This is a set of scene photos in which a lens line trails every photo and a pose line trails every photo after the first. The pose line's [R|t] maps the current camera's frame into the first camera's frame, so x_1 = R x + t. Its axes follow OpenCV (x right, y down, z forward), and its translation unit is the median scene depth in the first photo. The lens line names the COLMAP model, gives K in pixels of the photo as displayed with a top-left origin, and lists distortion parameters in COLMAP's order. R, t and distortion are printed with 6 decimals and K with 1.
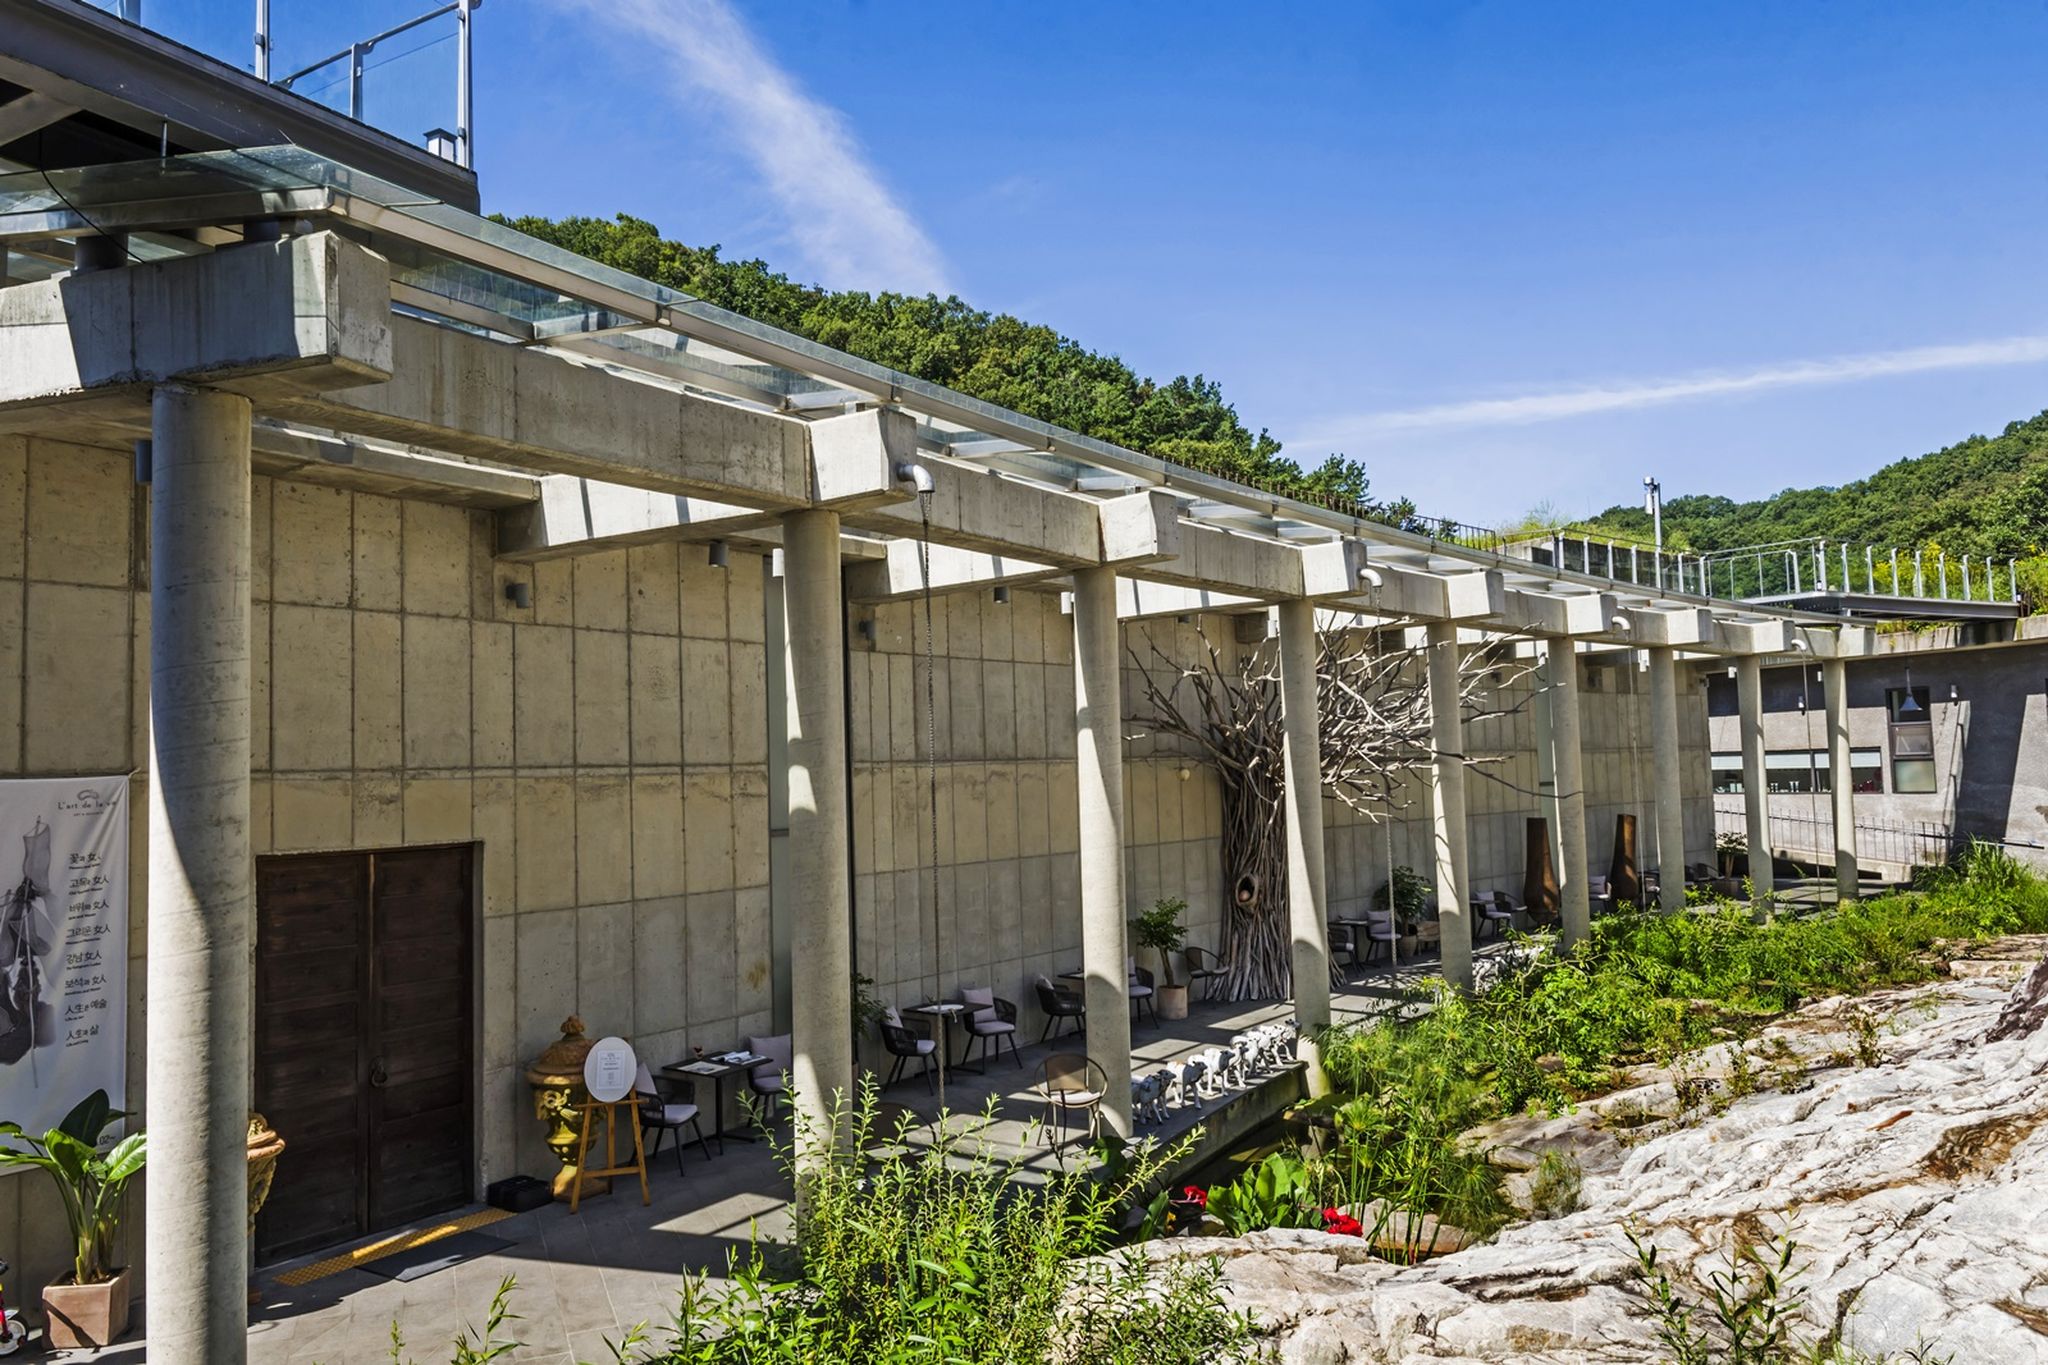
lens RADIAL K [[1412.2, 0, 1024.0], [0, 1412.2, 682.5], [0, 0, 1]] dist [0.028392, -0.040857]
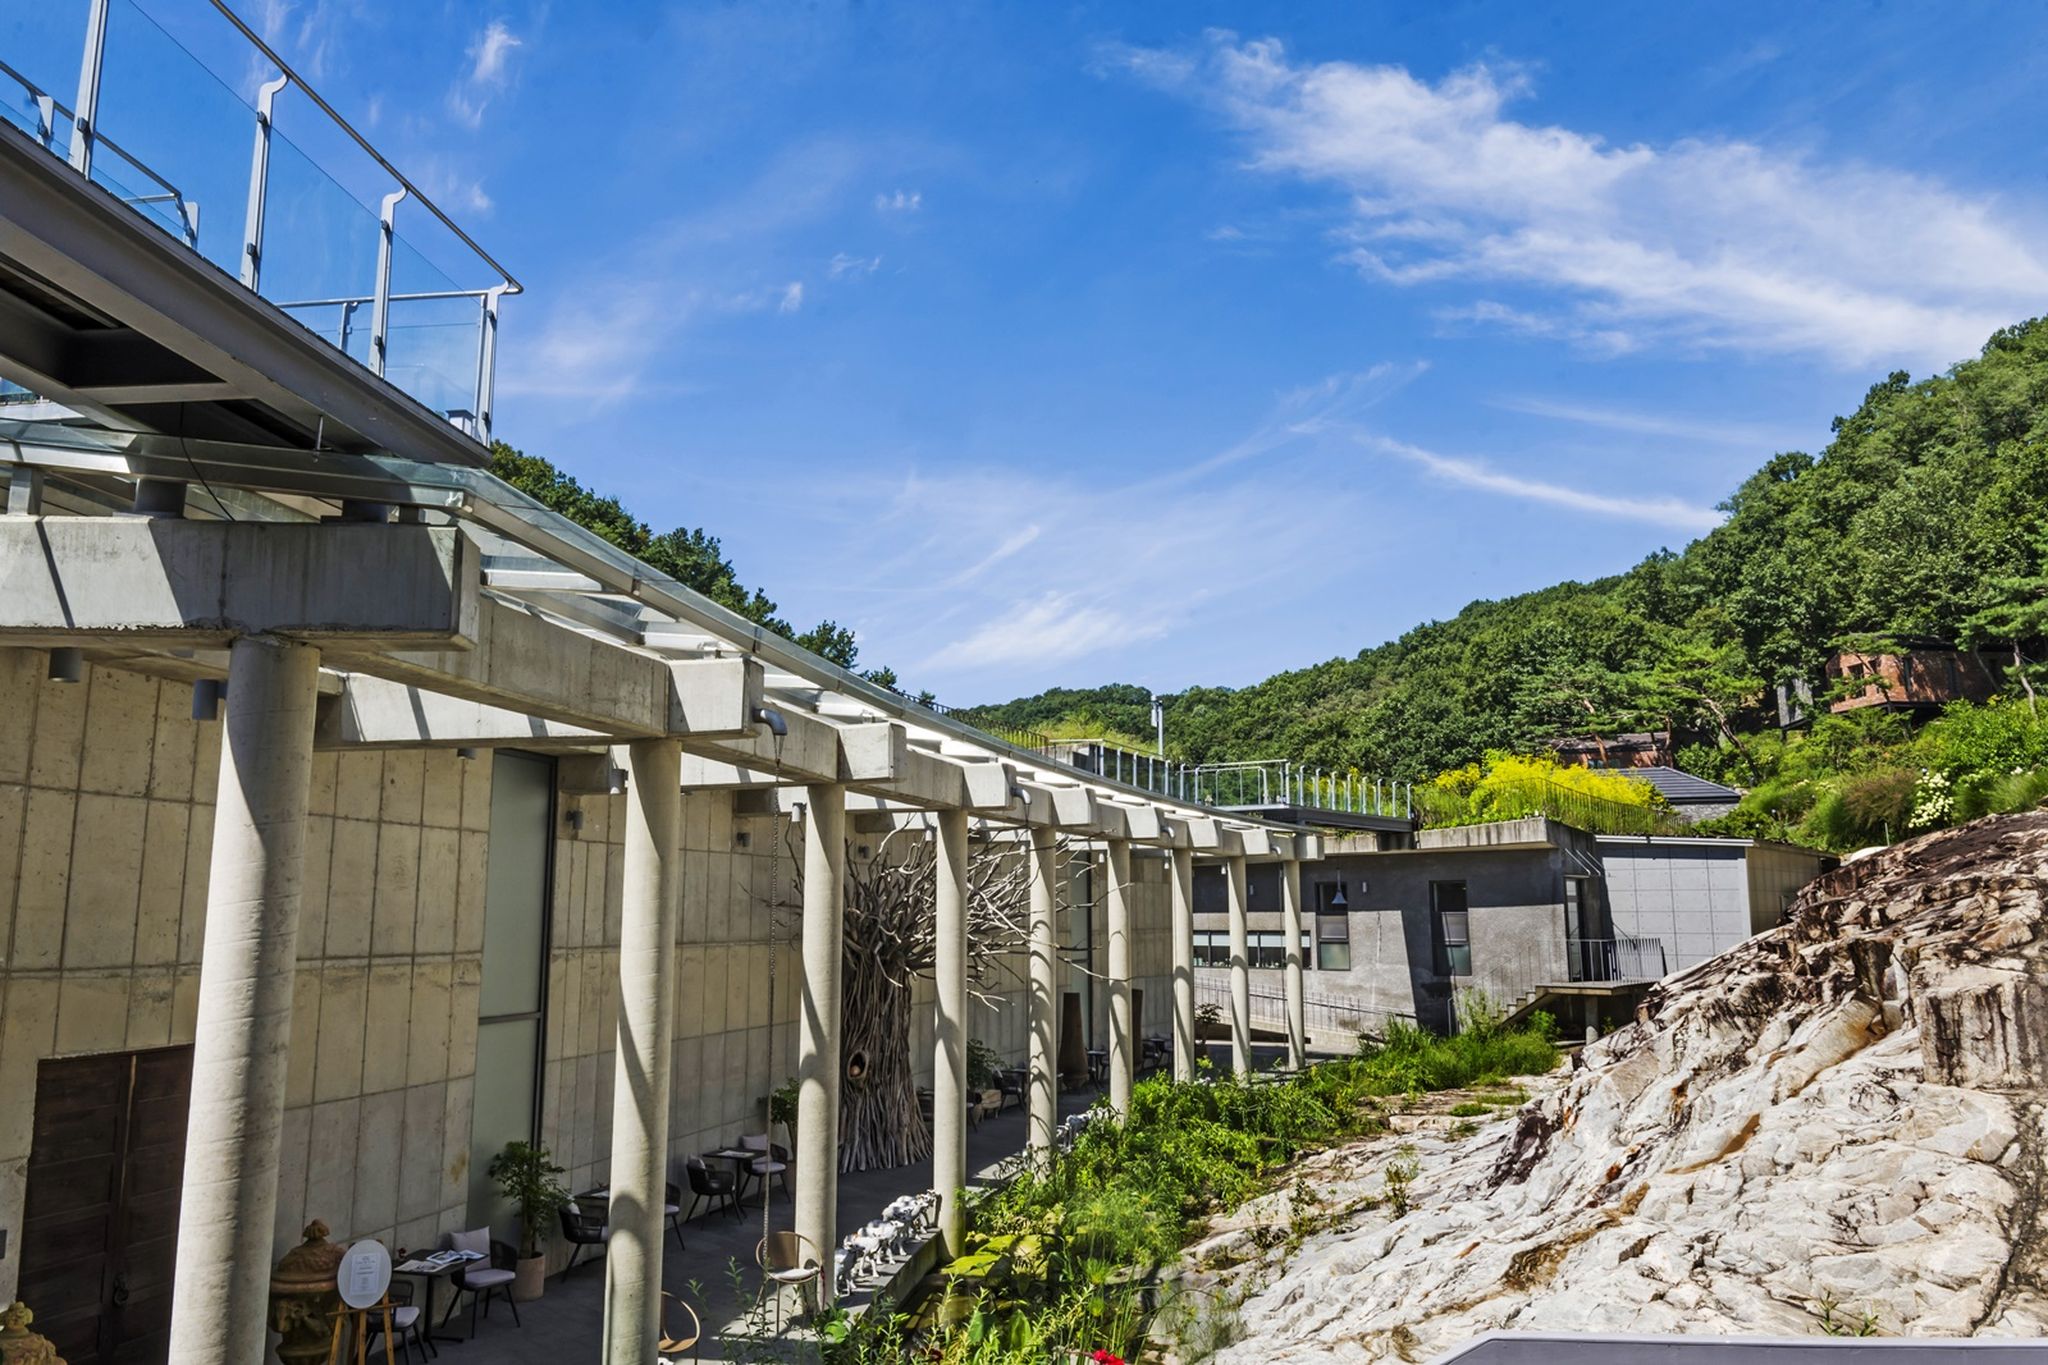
lens RADIAL K [[1412.2, 0, 1024.0], [0, 1412.2, 682.5], [0, 0, 1]] dist [0.028392, -0.040857]
pose [[0.926348, 0.088225, 0.366192, -0.235277], [-0.049176, 0.992189, -0.114644, -0.040857], [-0.373446, 0.088192, 0.923450, -0.111006]]
